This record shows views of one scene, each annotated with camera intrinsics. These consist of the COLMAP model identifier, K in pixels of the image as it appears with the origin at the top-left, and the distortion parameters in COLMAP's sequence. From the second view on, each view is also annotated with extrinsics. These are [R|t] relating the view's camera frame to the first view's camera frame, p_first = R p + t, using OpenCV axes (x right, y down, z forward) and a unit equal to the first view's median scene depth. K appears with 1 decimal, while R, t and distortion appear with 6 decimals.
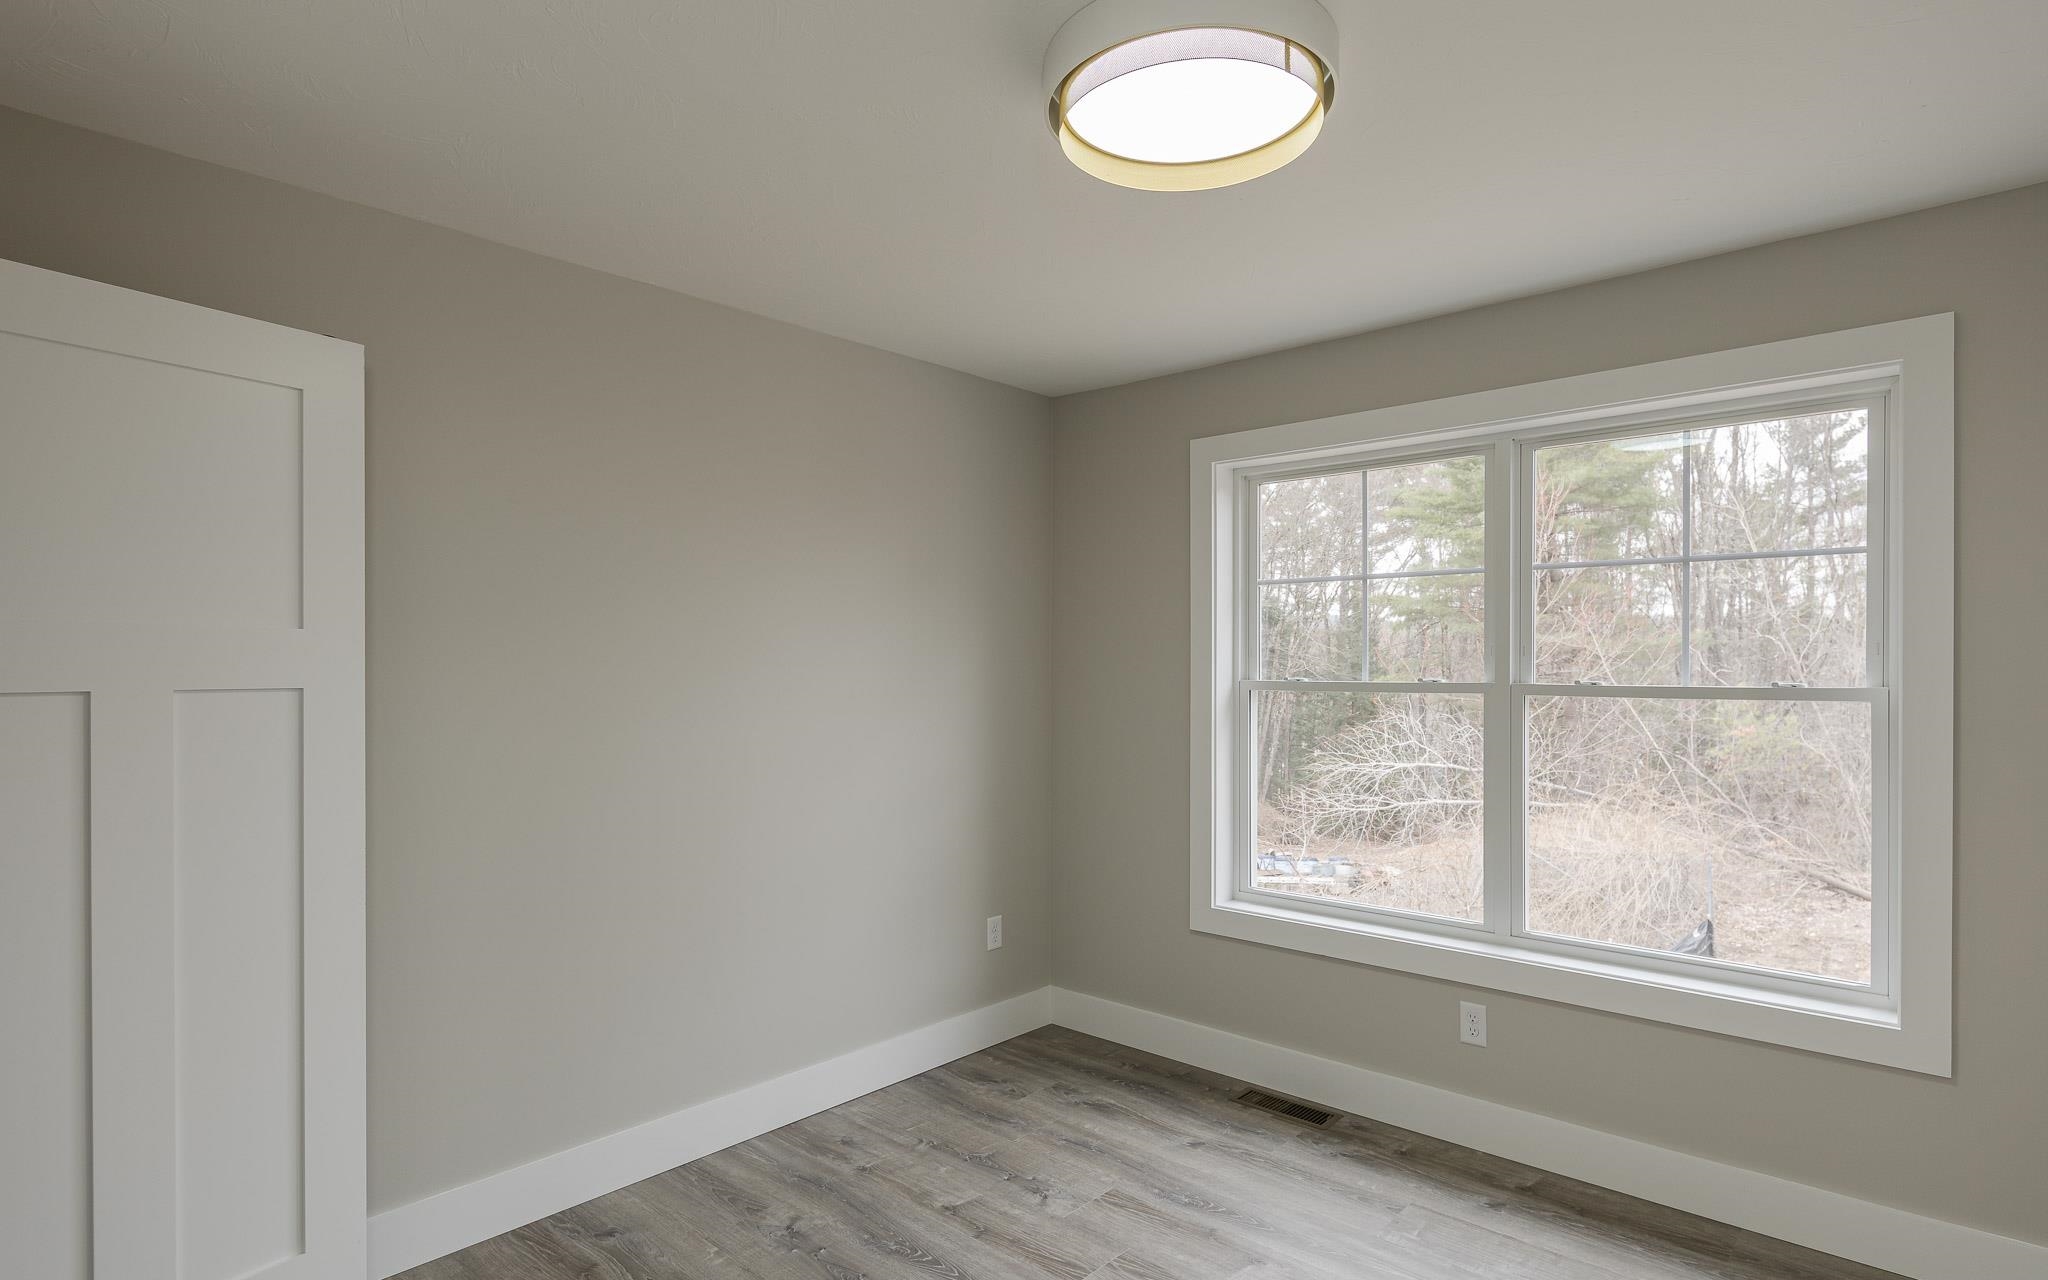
lens RADIAL K [[1049.5, 0, 1024.5], [0, 1049.5, 676.3], [0, 0, 1]] dist [0.001842, -0.000201]
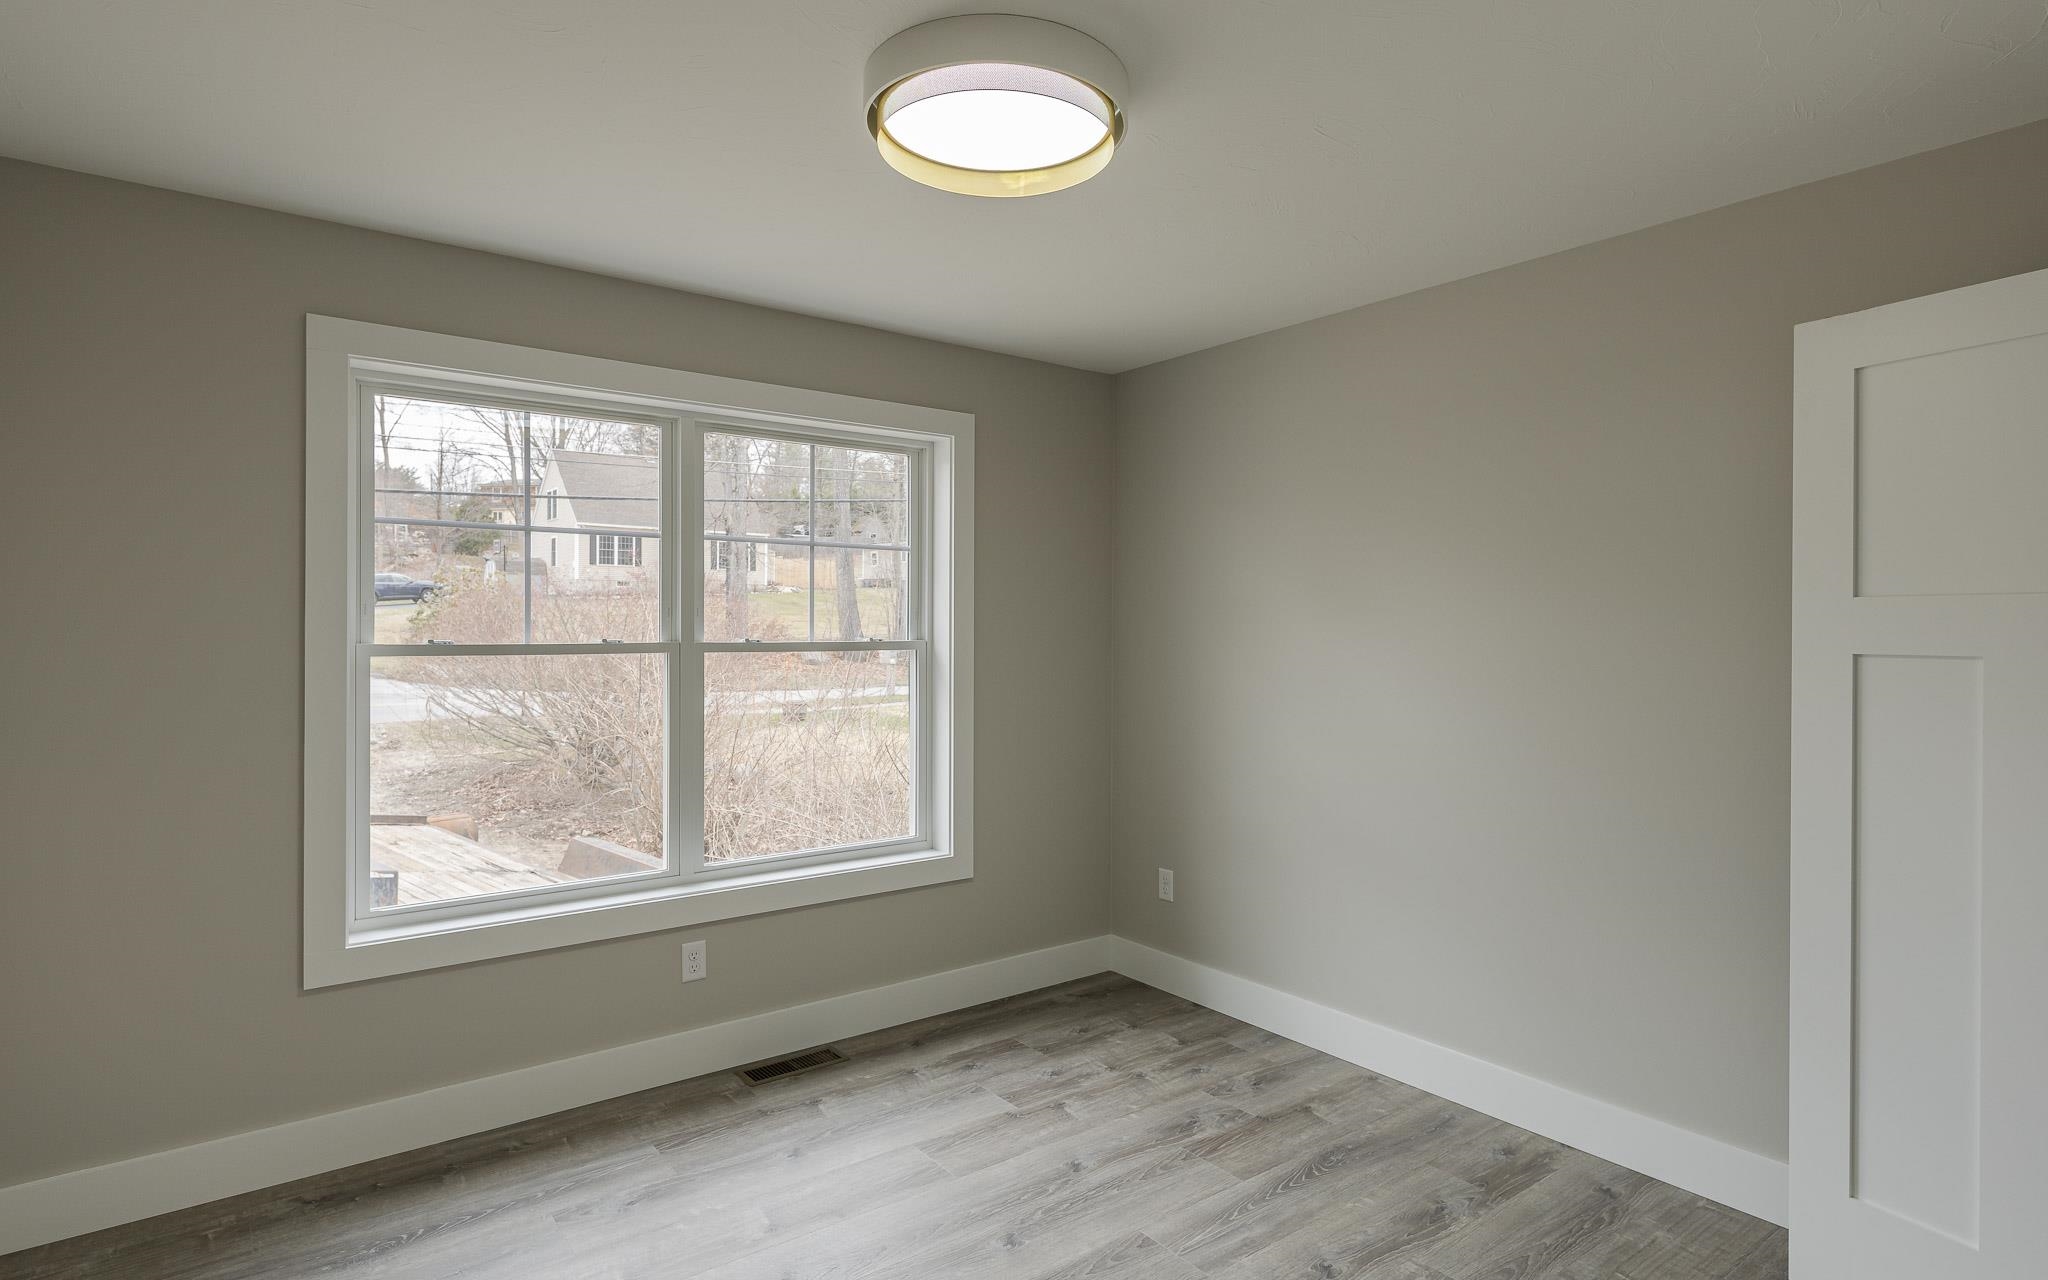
lens RADIAL K [[1021.1, 0, 1026.9], [0, 1021.1, 620.0], [0, 0, 1]] dist [-0.002951, -0.000714]
pose [[0.213443, 0.005888, 0.976938, -0.519935], [0.004431, 0.999966, -0.006994, -0.007581], [-0.976945, 0.005822, 0.213410, 0.447439]]
